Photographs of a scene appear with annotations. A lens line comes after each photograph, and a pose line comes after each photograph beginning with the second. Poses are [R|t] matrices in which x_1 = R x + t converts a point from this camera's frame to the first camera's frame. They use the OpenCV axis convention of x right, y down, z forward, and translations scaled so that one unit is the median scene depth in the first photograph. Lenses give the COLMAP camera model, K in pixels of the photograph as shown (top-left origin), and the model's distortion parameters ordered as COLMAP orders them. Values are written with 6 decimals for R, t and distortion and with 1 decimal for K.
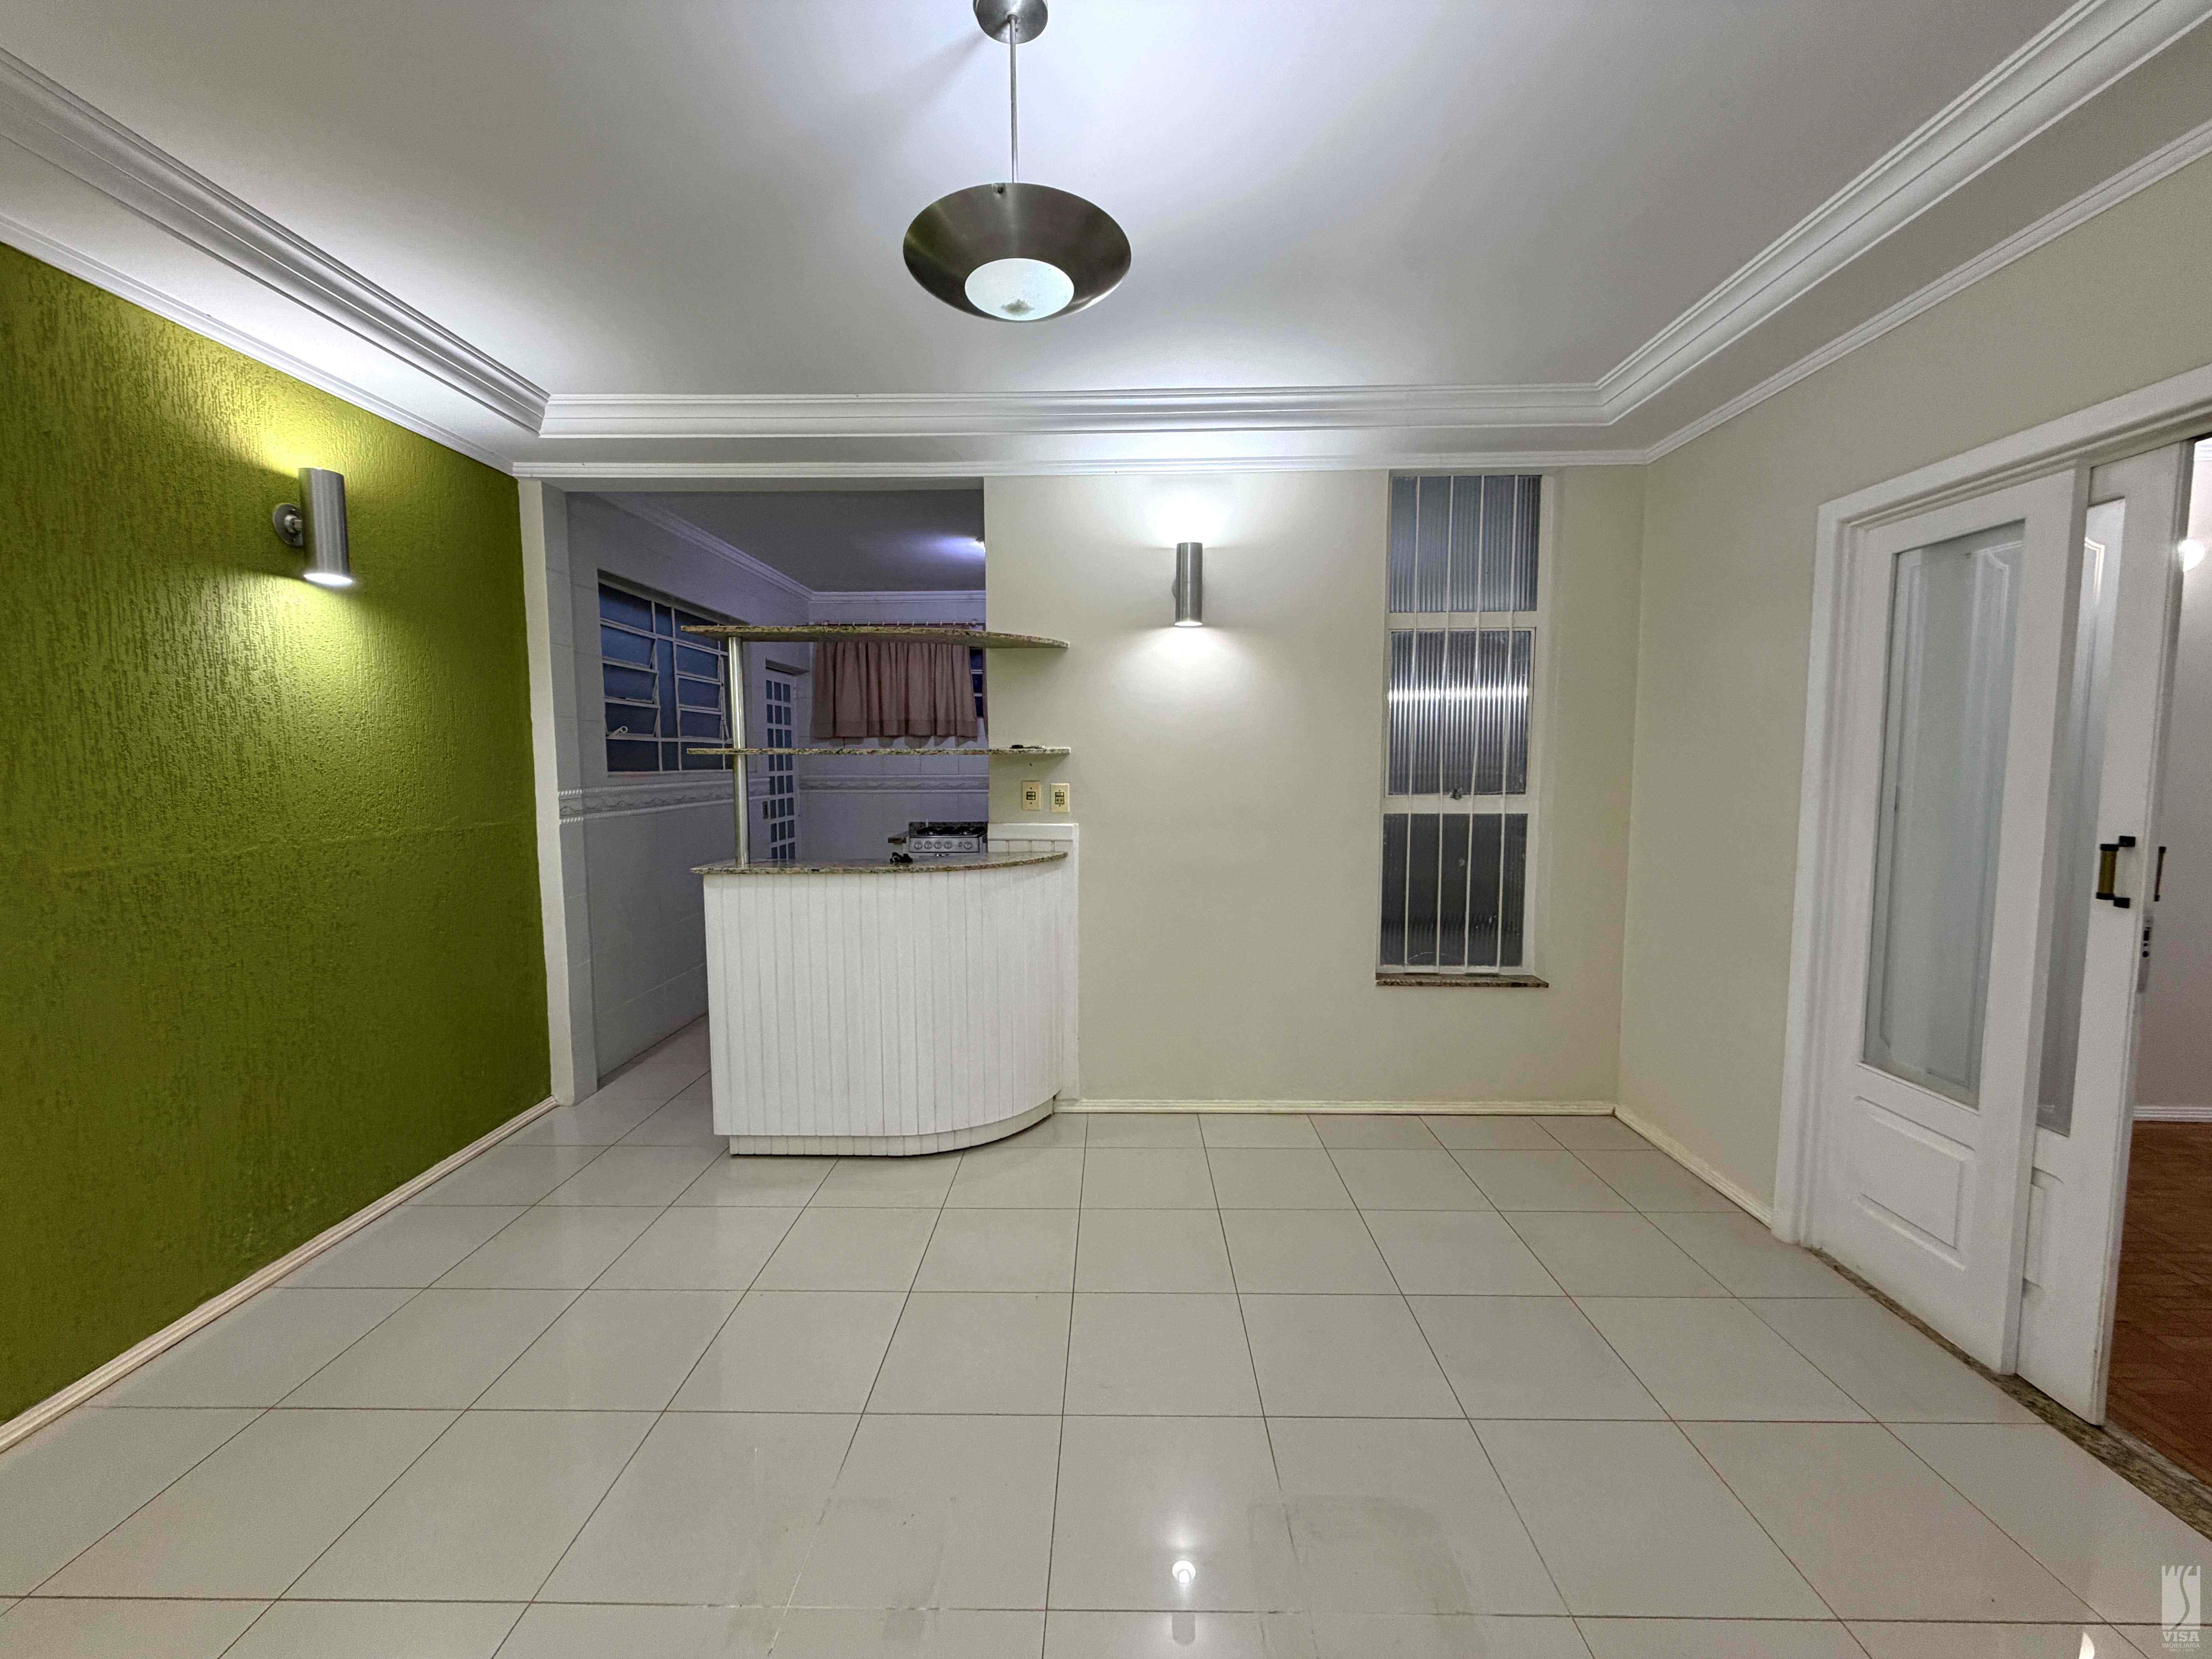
lens RADIAL K [[882.1, 0, 1093.2], [0, 882.1, 829.9], [0, 0, 1]] dist [0.001559, 0.000546]
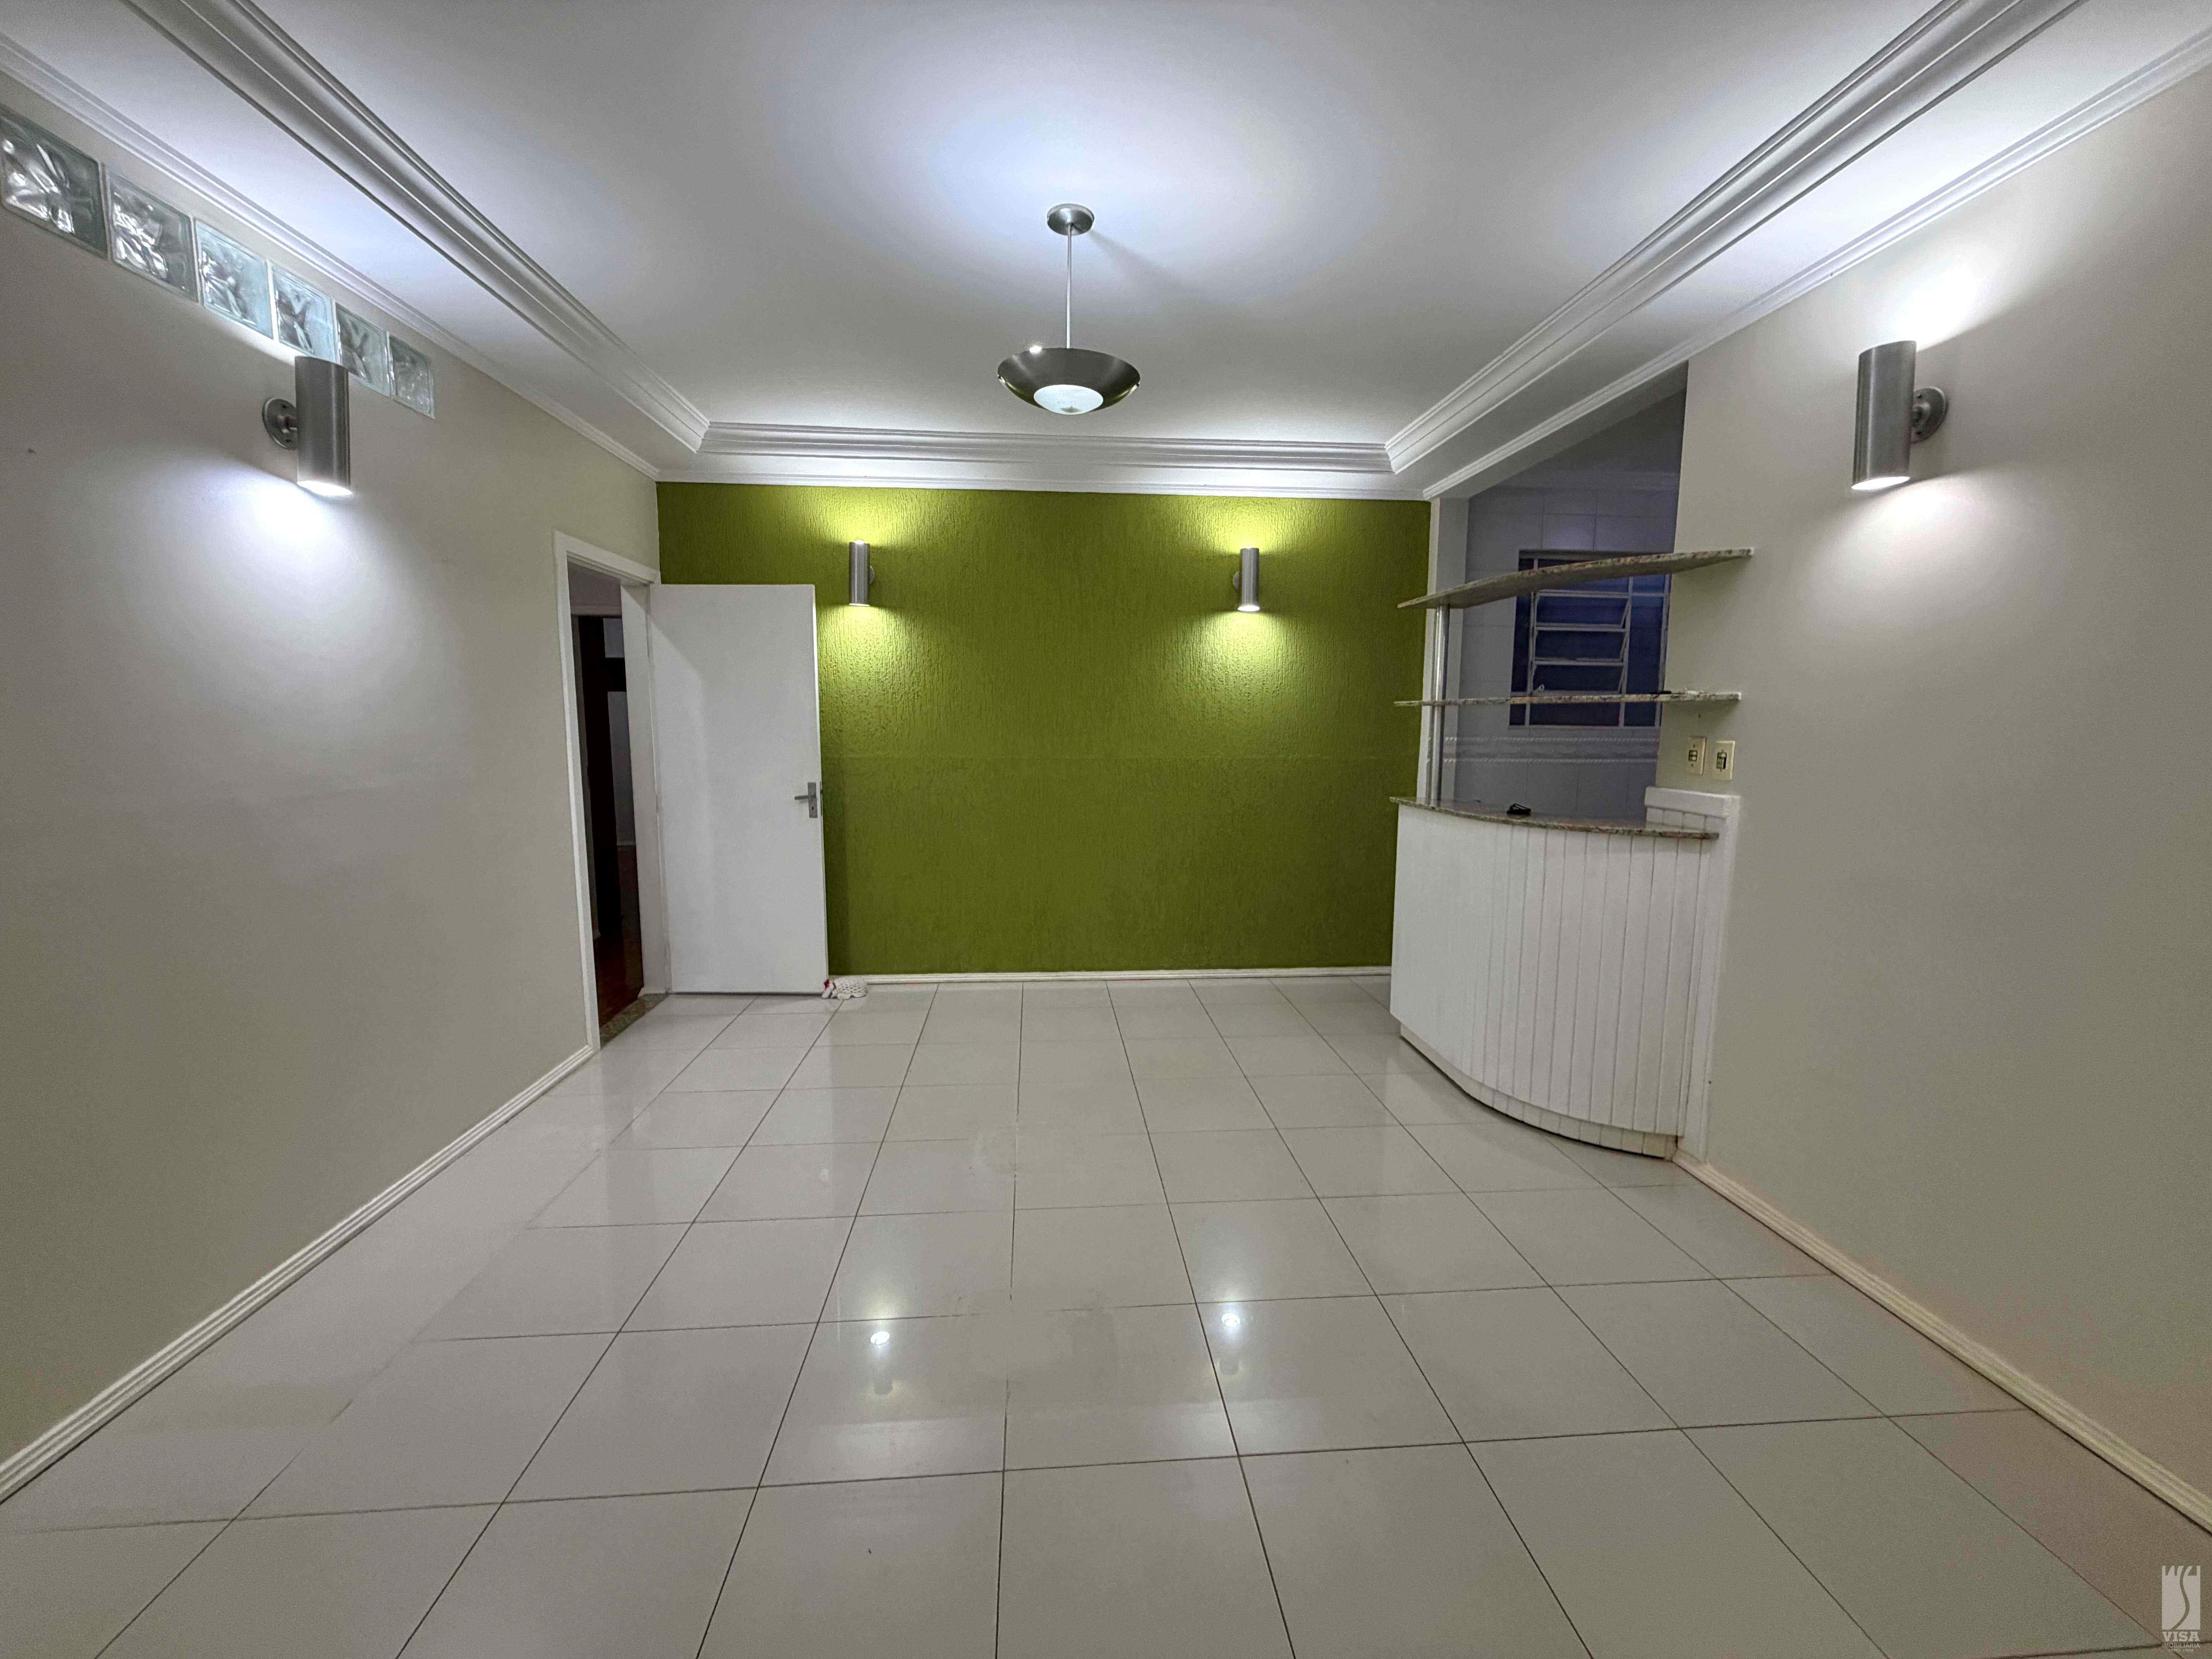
lens RADIAL K [[882.1, 0, 1101.5], [0, 882.1, 825.3], [0, 0, 1]] dist [0.001559, 0.000546]
pose [[0.102945, 0.120724, -0.987334, 0.669068], [-0.087941, 0.989825, 0.111860, -0.019335], [0.990792, 0.075311, 0.112514, 0.400656]]
